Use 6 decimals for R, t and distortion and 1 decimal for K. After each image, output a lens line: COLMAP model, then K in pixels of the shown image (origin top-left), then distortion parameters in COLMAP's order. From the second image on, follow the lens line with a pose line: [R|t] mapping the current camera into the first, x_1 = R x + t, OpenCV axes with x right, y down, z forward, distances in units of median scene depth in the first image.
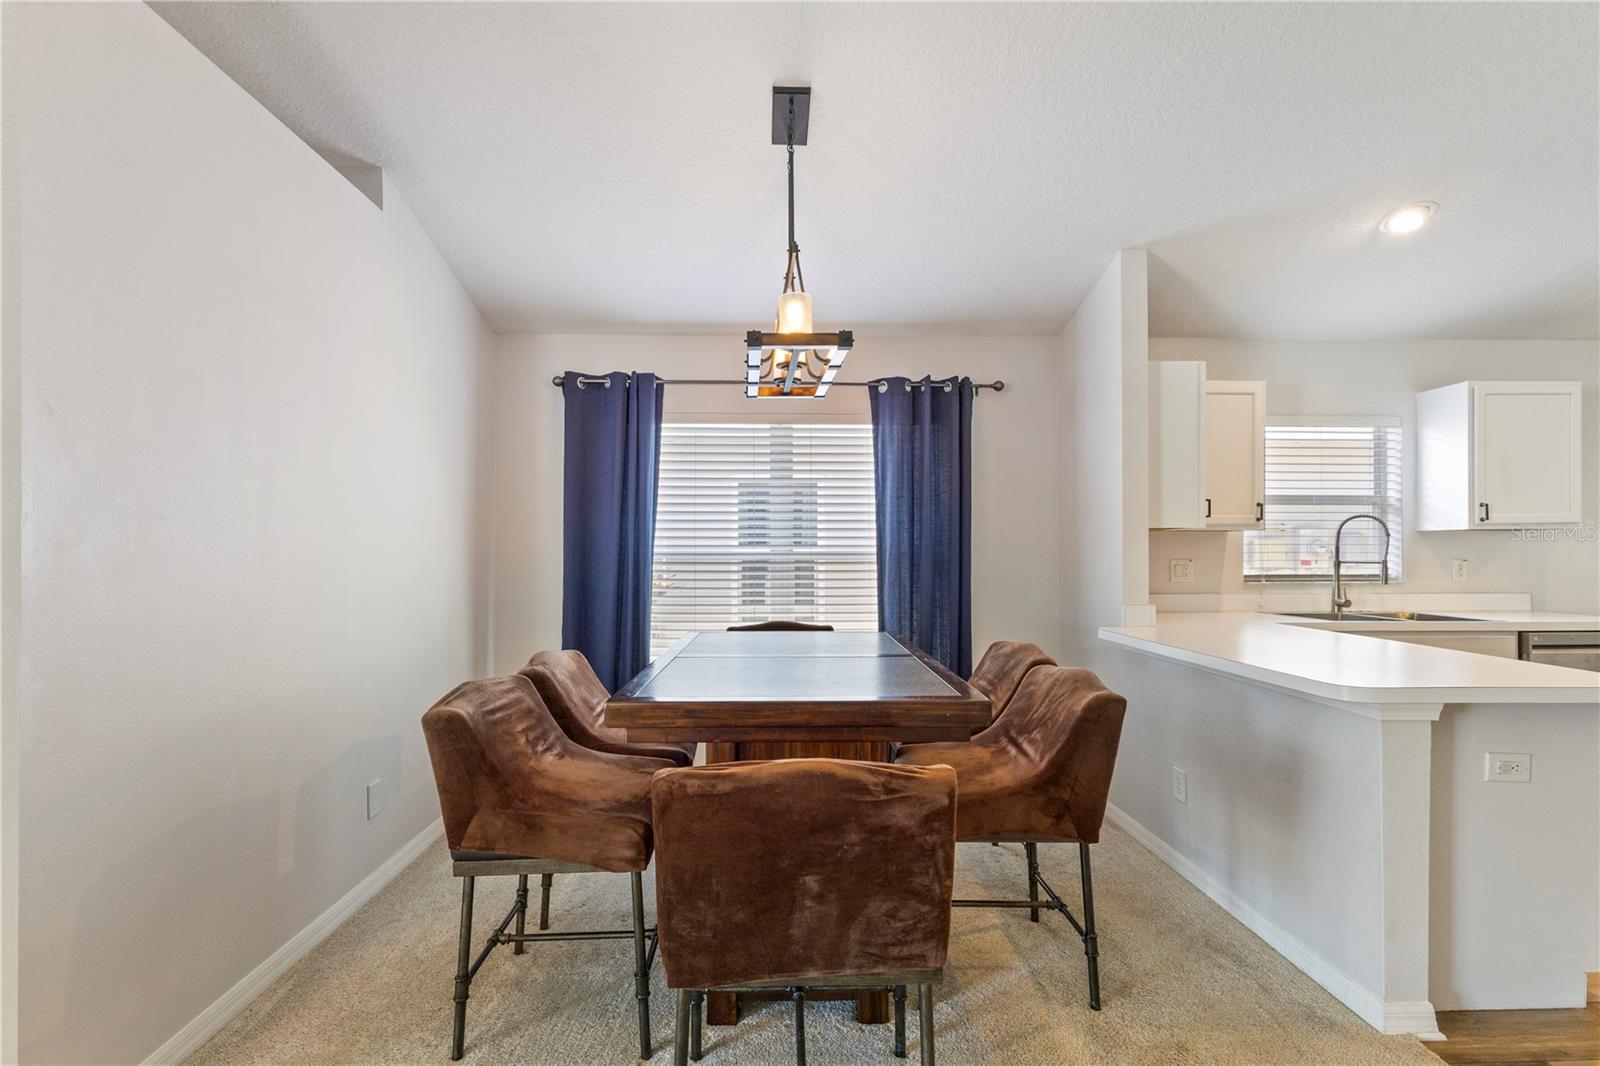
lens RADIAL K [[742.2, 0, 790.6], [0, 742.2, 550.6], [0, 0, 1]] dist [0.003357, 0.000986]
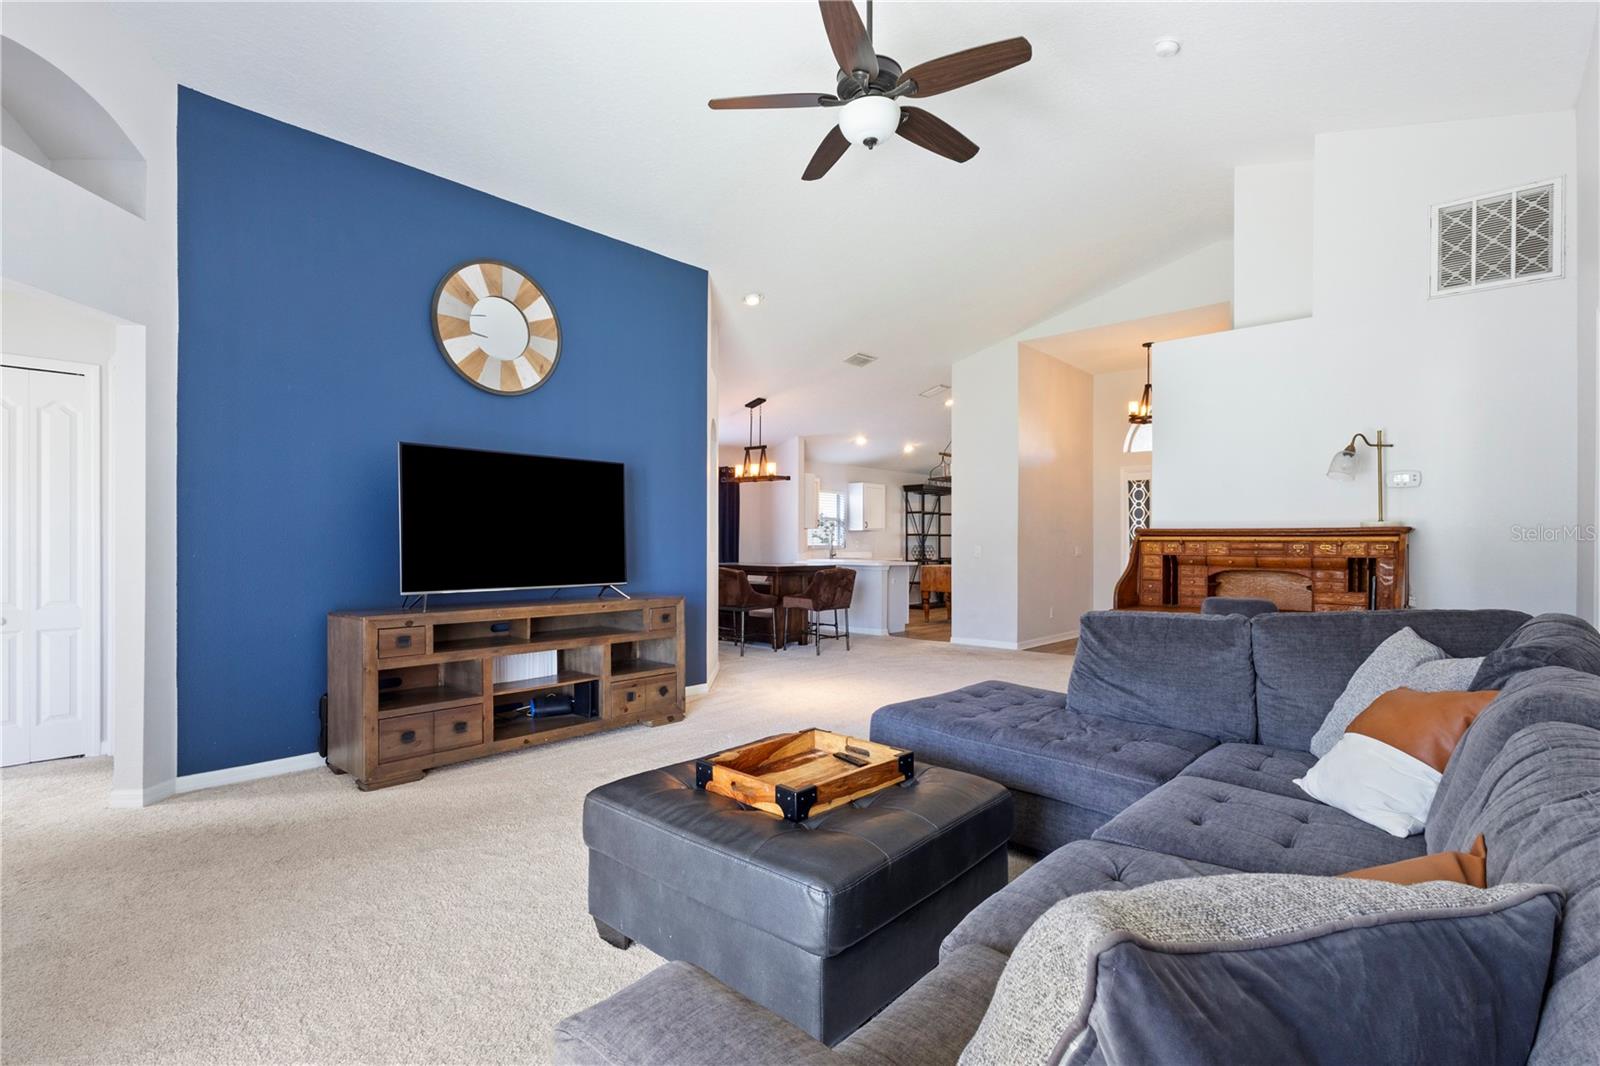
lens RADIAL K [[742.2, 0, 802.6], [0, 742.2, 536.1], [0, 0, 1]] dist [0.003357, 0.000986]
pose [[0.698182, 0.011925, 0.715821, -1.435008], [-0.006536, 0.999926, -0.010283, 0.028881], [-0.715891, 0.002501, 0.698208, -0.949738]]
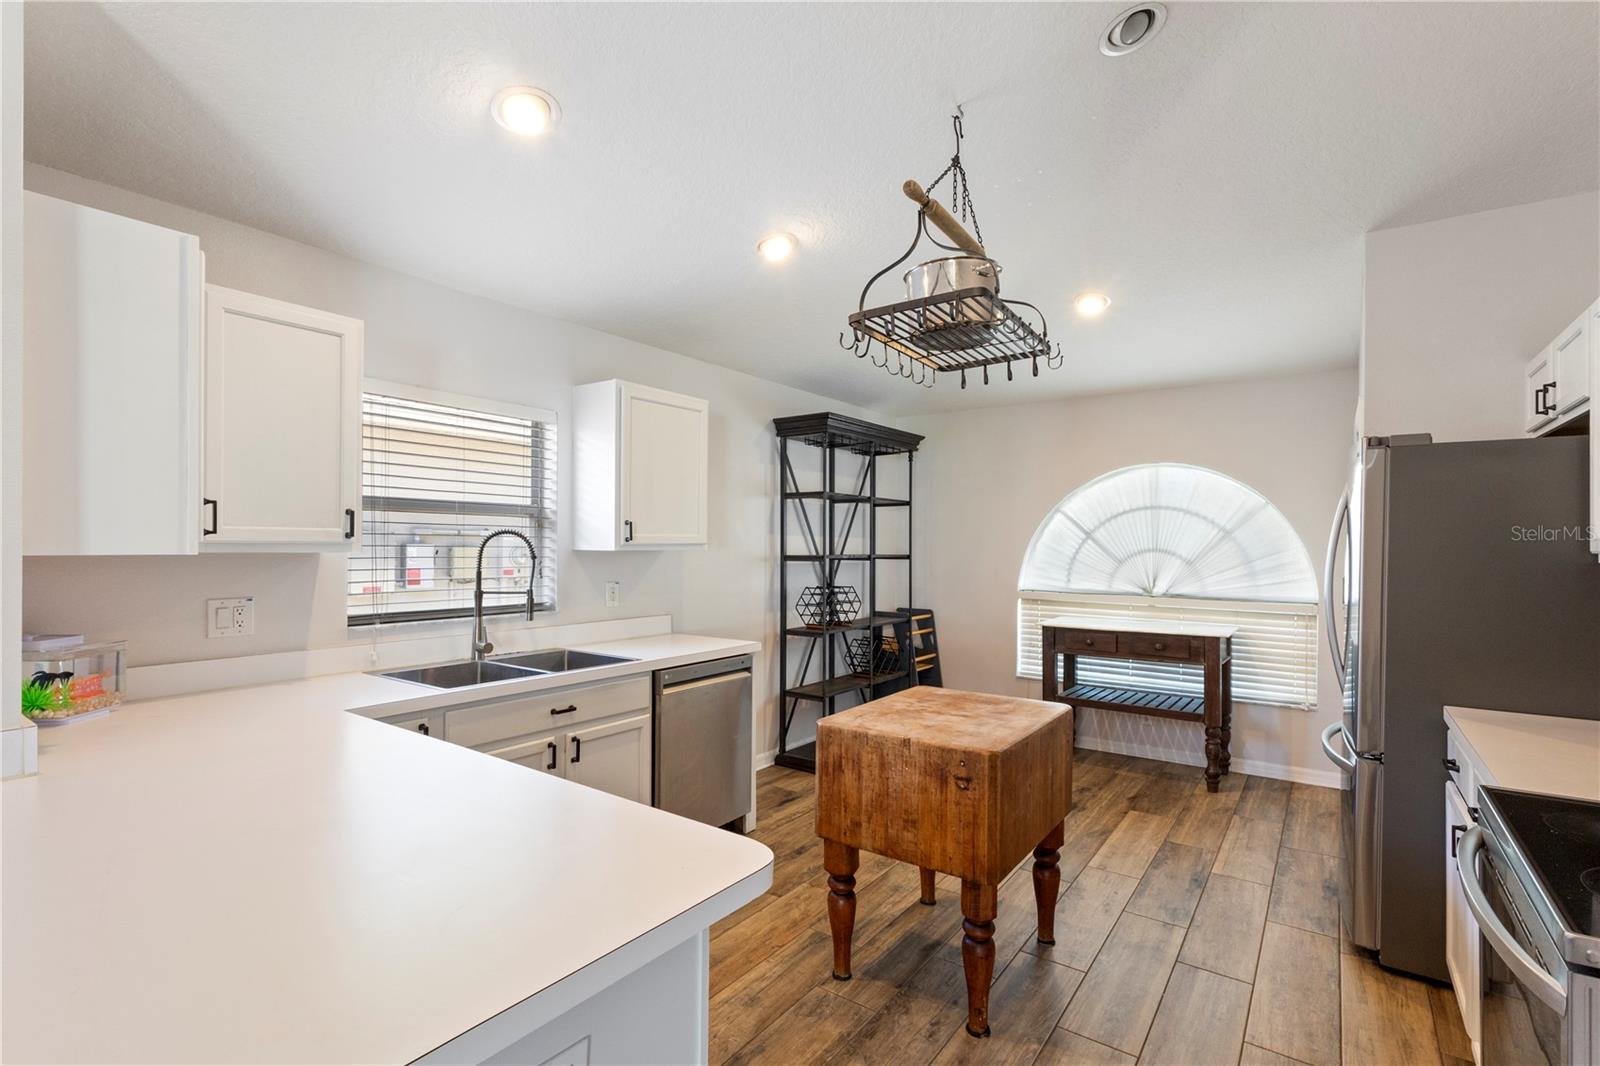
lens RADIAL K [[742.2, 0, 798.3], [0, 742.2, 548.2], [0, 0, 1]] dist [0.003357, 0.000986]
pose [[0.613343, 0.002292, 0.789814, 0.347635], [-0.008668, 0.999955, 0.003830, -0.035058], [-0.789769, -0.009195, 0.613335, 0.293339]]
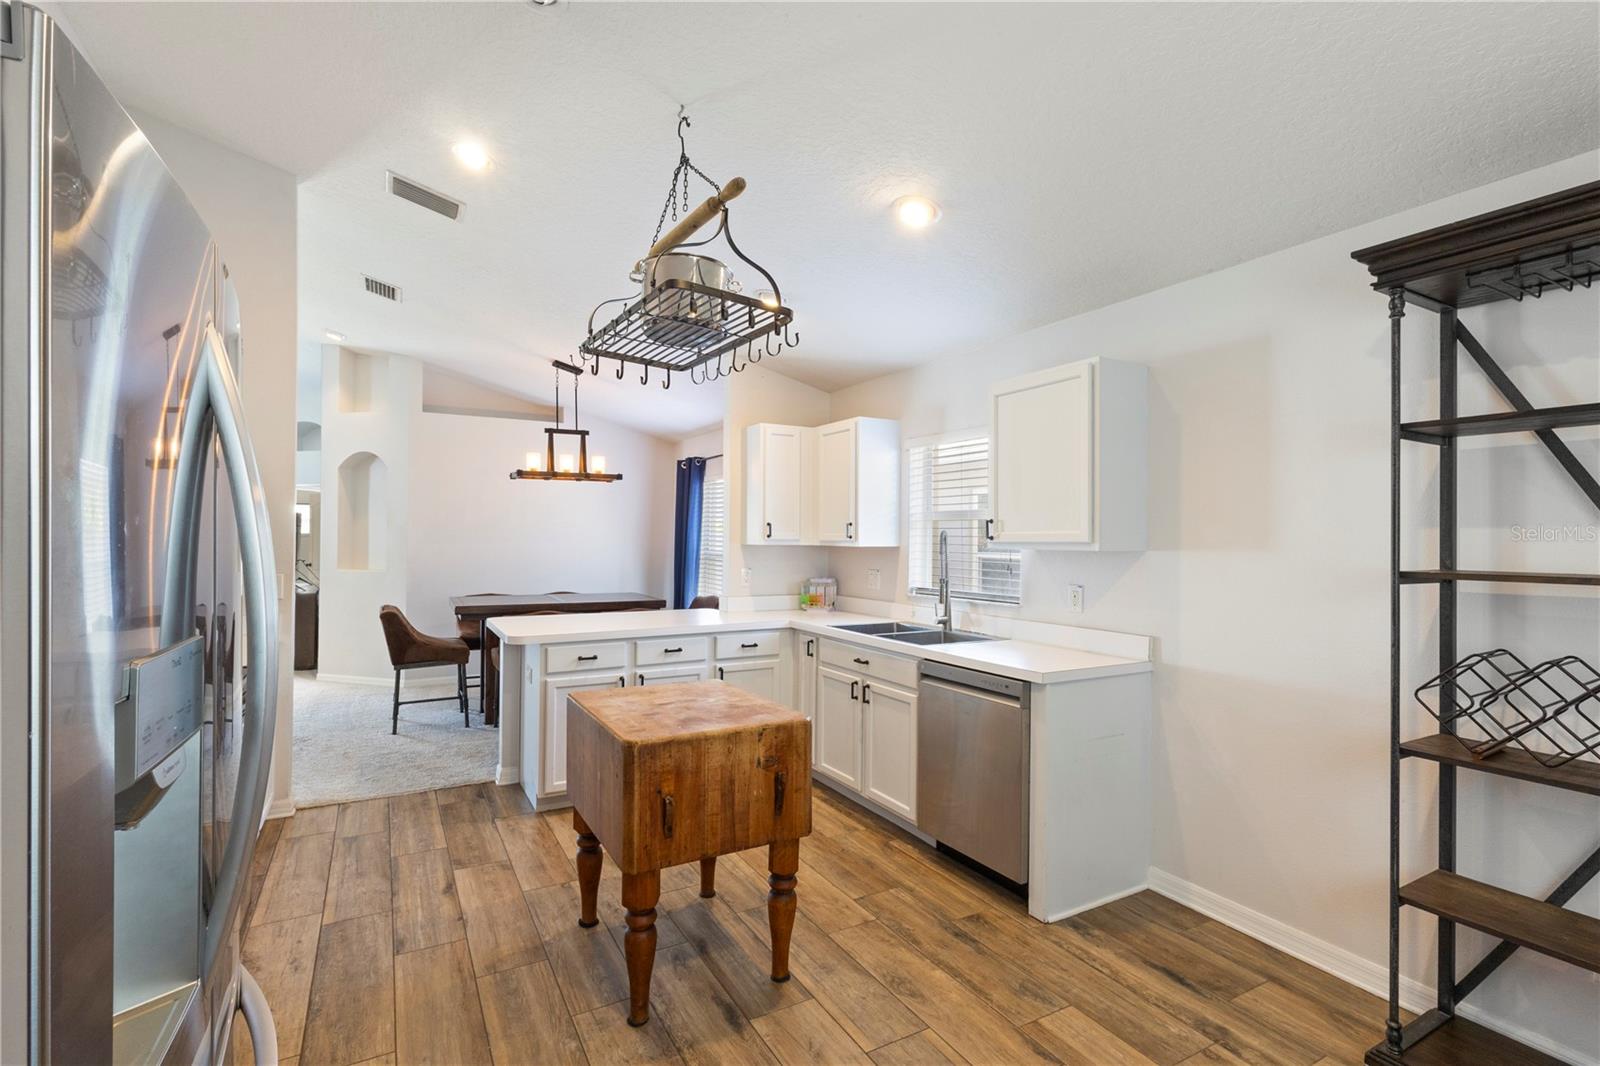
lens RADIAL K [[742.2, 0, 762.6], [0, 742.2, 533.6], [0, 0, 1]] dist [0.003357, 0.000986]
pose [[0.428102, -0.003227, -0.903725, 1.486327], [-0.007102, 0.999951, -0.006934, -0.035085], [0.903703, 0.009387, 0.428058, 0.363199]]
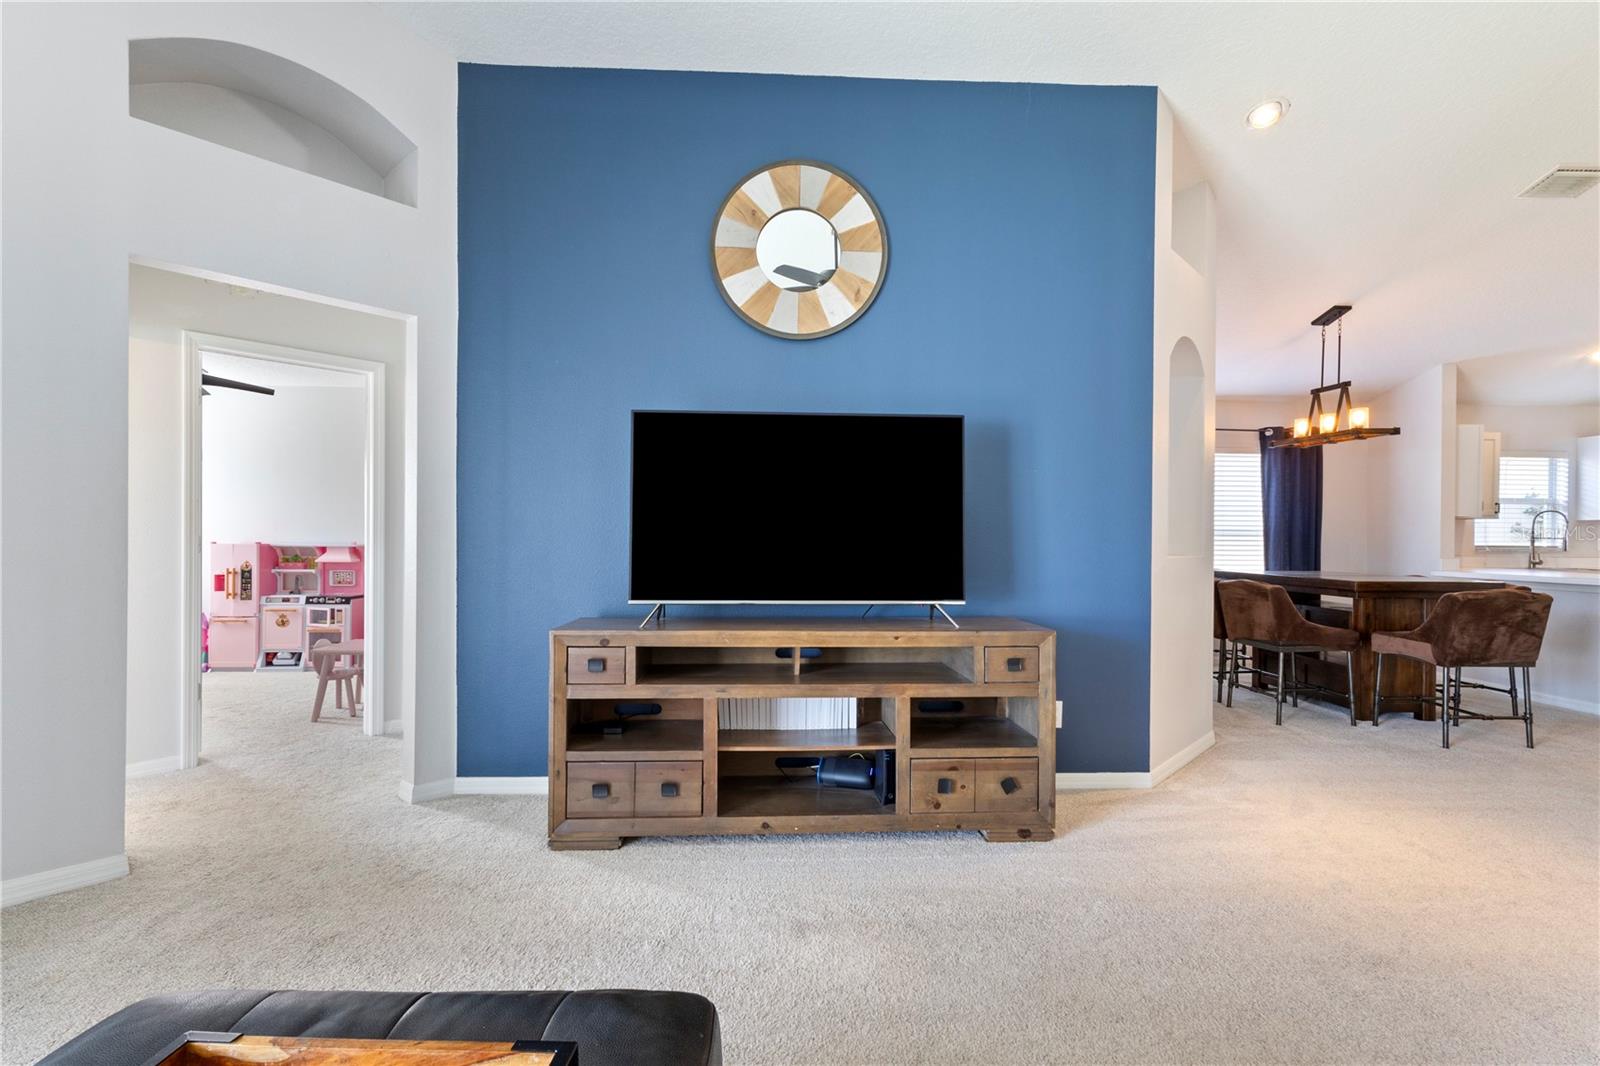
lens RADIAL K [[742.2, 0, 794.5], [0, 742.2, 541.6], [0, 0, 1]] dist [0.003357, 0.000986]
pose [[0.999879, 0.010314, 0.011662, -0.973063], [-0.010403, 0.999917, 0.007628, 0.027749], [-0.011583, -0.007748, 0.999903, -0.681870]]
